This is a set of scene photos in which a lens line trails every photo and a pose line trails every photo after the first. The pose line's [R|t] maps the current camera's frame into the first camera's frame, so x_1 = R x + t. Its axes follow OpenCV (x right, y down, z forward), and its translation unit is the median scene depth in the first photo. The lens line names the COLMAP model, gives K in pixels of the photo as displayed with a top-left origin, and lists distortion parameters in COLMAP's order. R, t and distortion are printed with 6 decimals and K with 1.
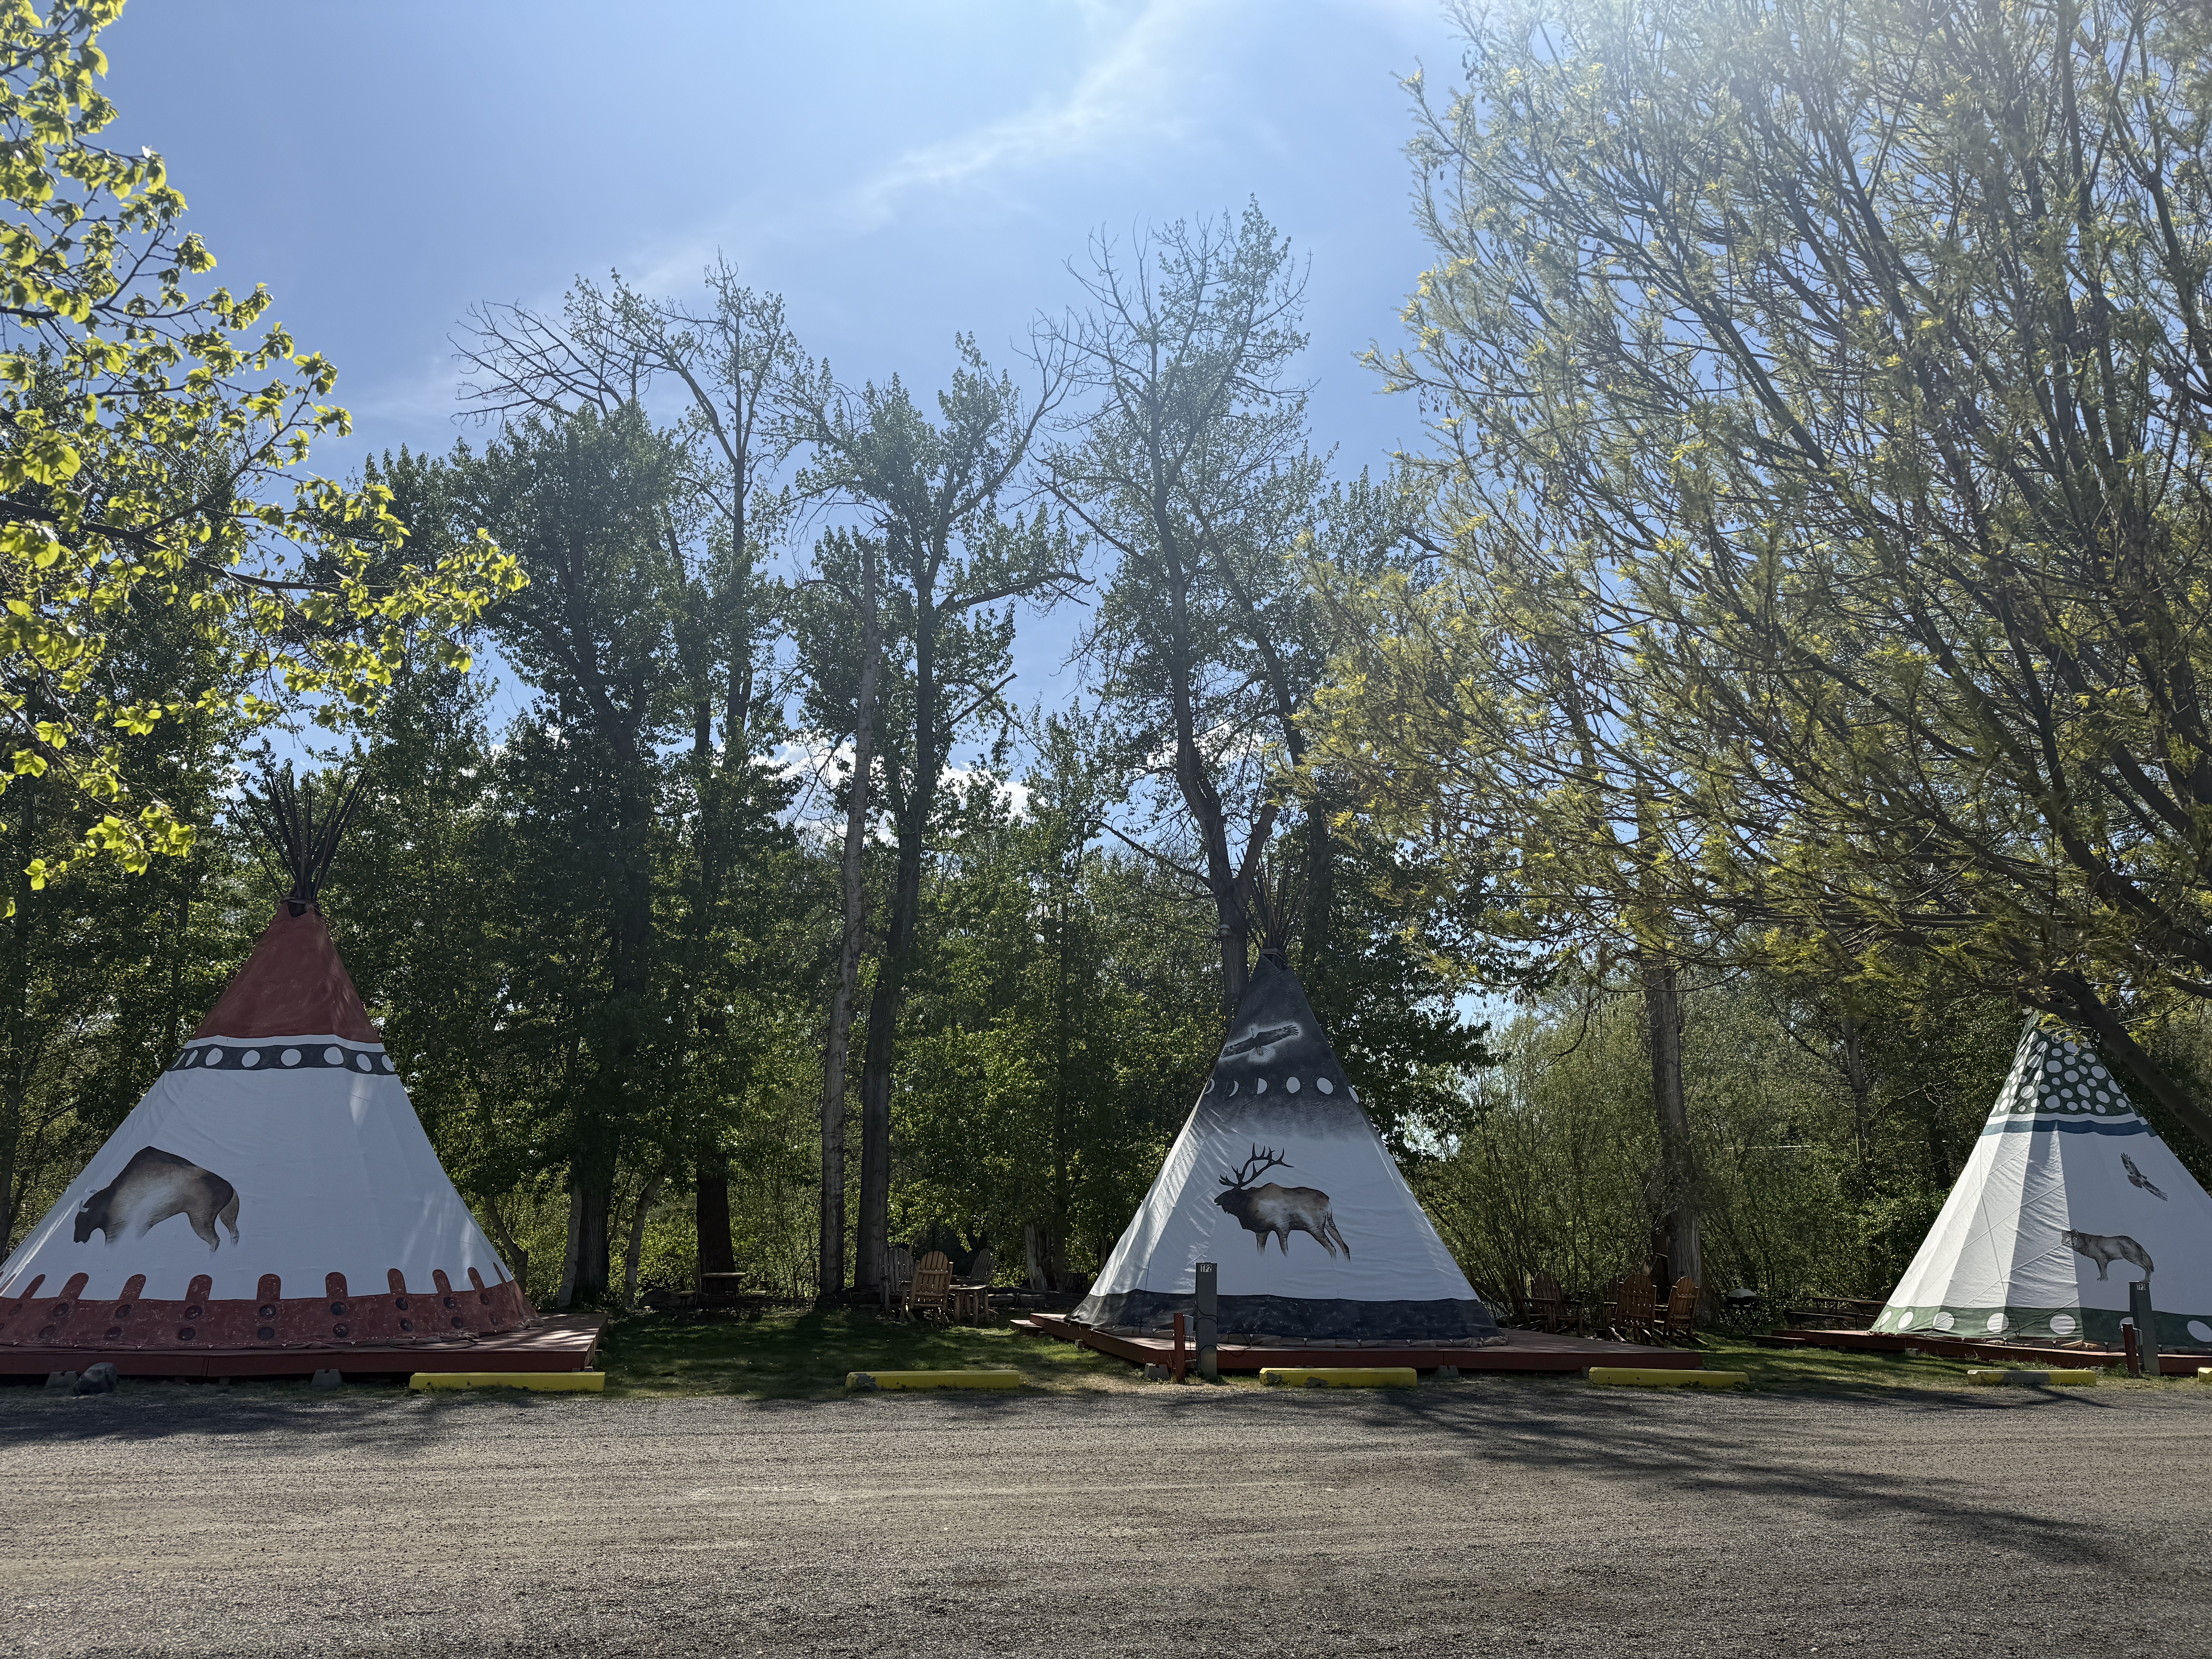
lens RADIAL K [[1510.5, 0, 1106.0], [0, 1510.5, 829.5], [0, 0, 1]] dist [0.081333, -0.091962]
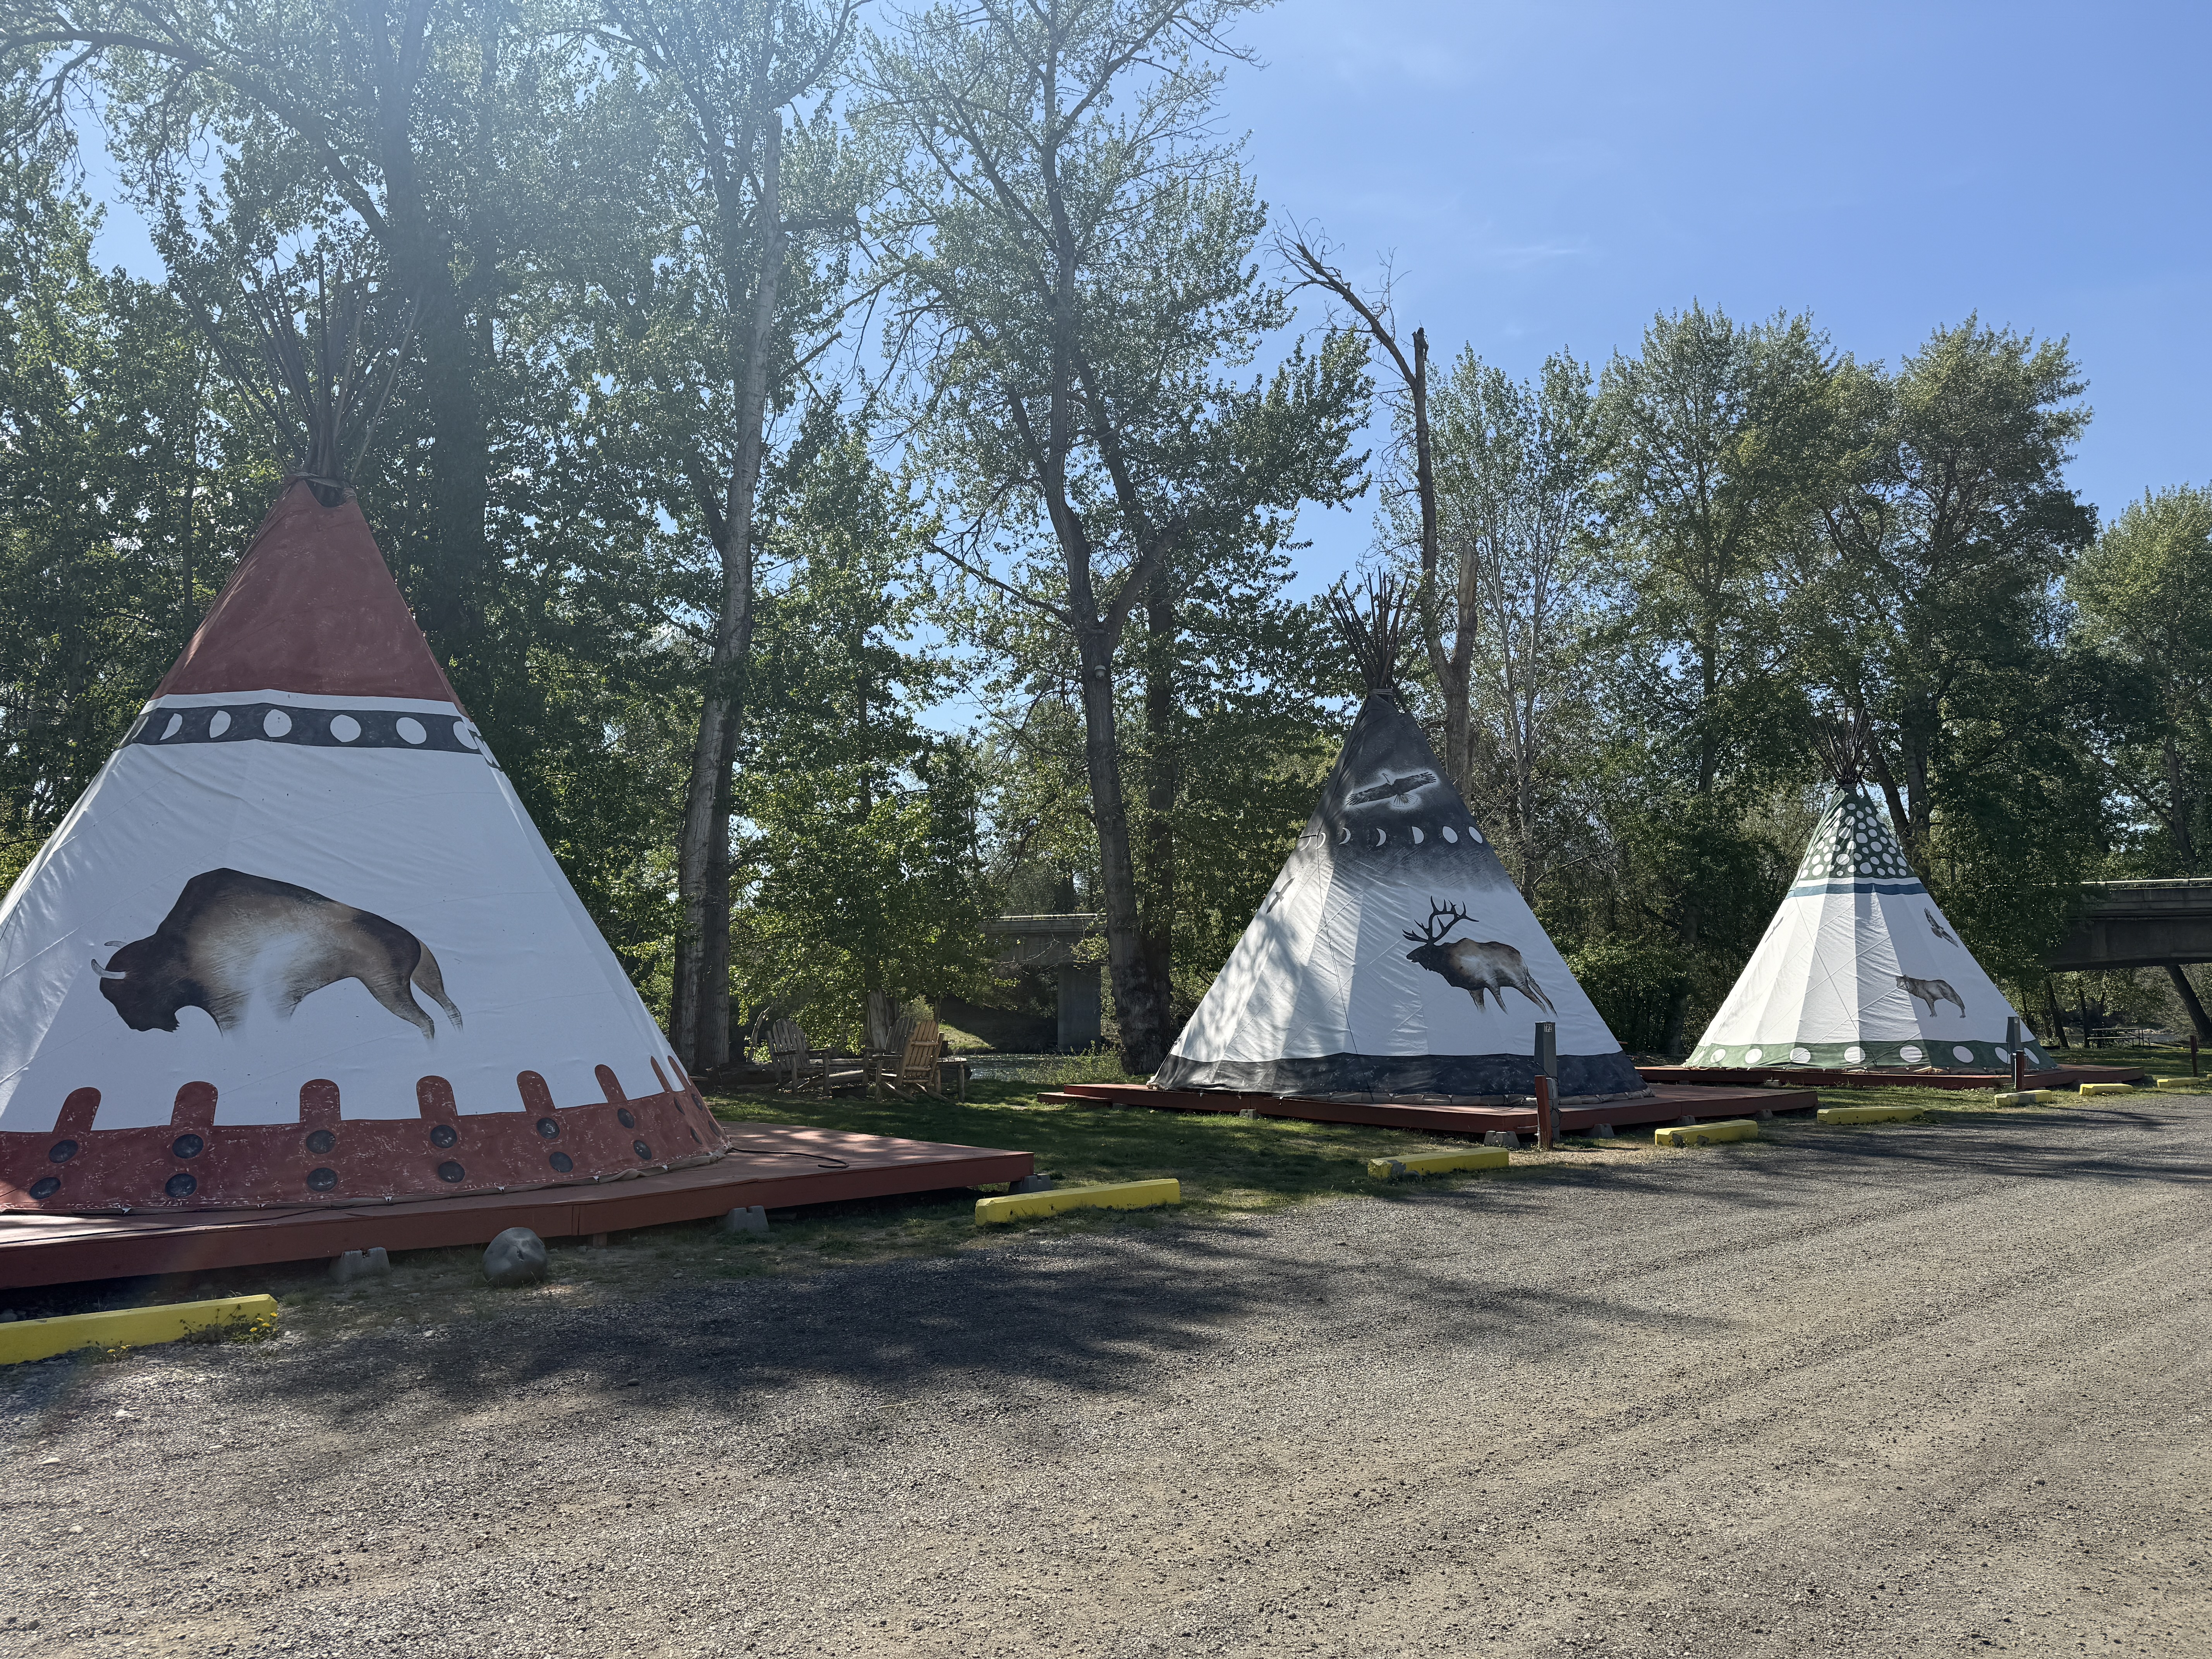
lens RADIAL K [[1510.5, 0, 1106.0], [0, 1510.5, 829.5], [0, 0, 1]] dist [0.081333, -0.091962]
pose [[0.893201, 0.029147, 0.448711, -0.437125], [-0.093240, 0.988213, 0.121412, 0.066538], [-0.439884, -0.150283, 0.885391, 0.253580]]
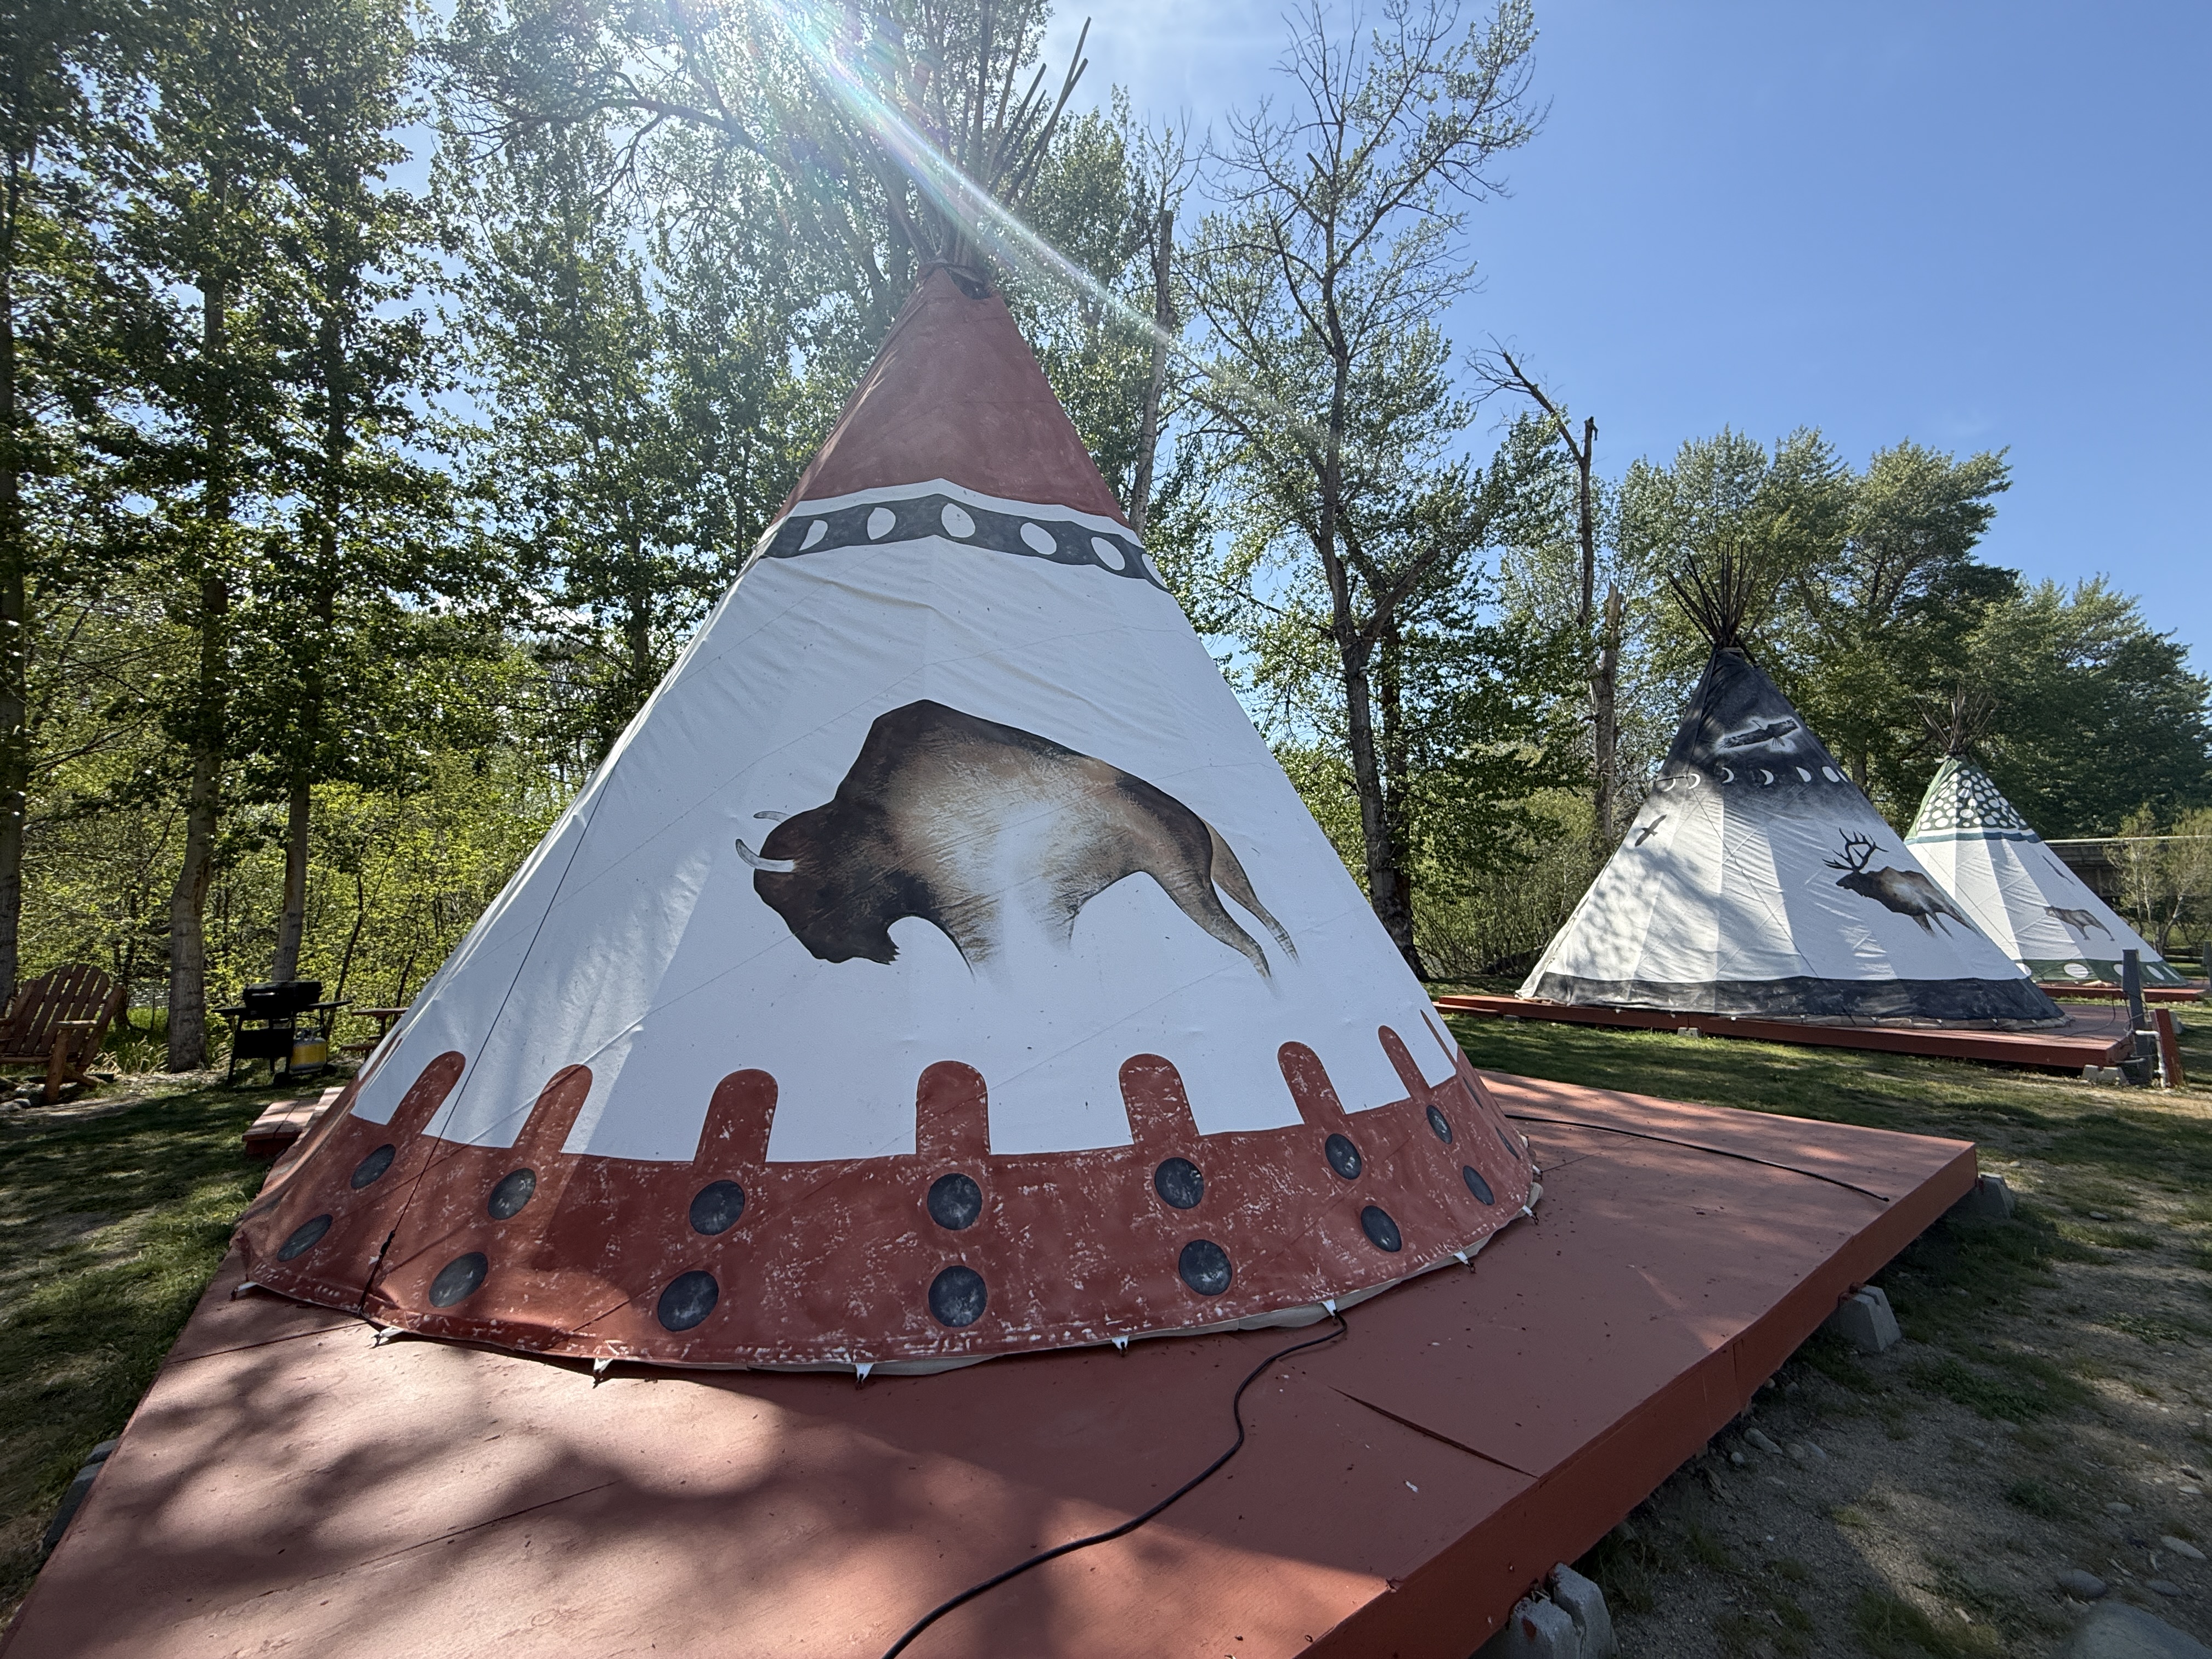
lens RADIAL K [[879.1, 0, 1096.1], [0, 879.1, 815.4], [0, 0, 1]] dist [-0.024090, 0.009519]
pose [[0.930151, 0.030301, 0.365925, -0.492931], [-0.078267, 0.990047, 0.116966, 0.152919], [-0.358739, -0.137436, 0.923265, 0.588479]]
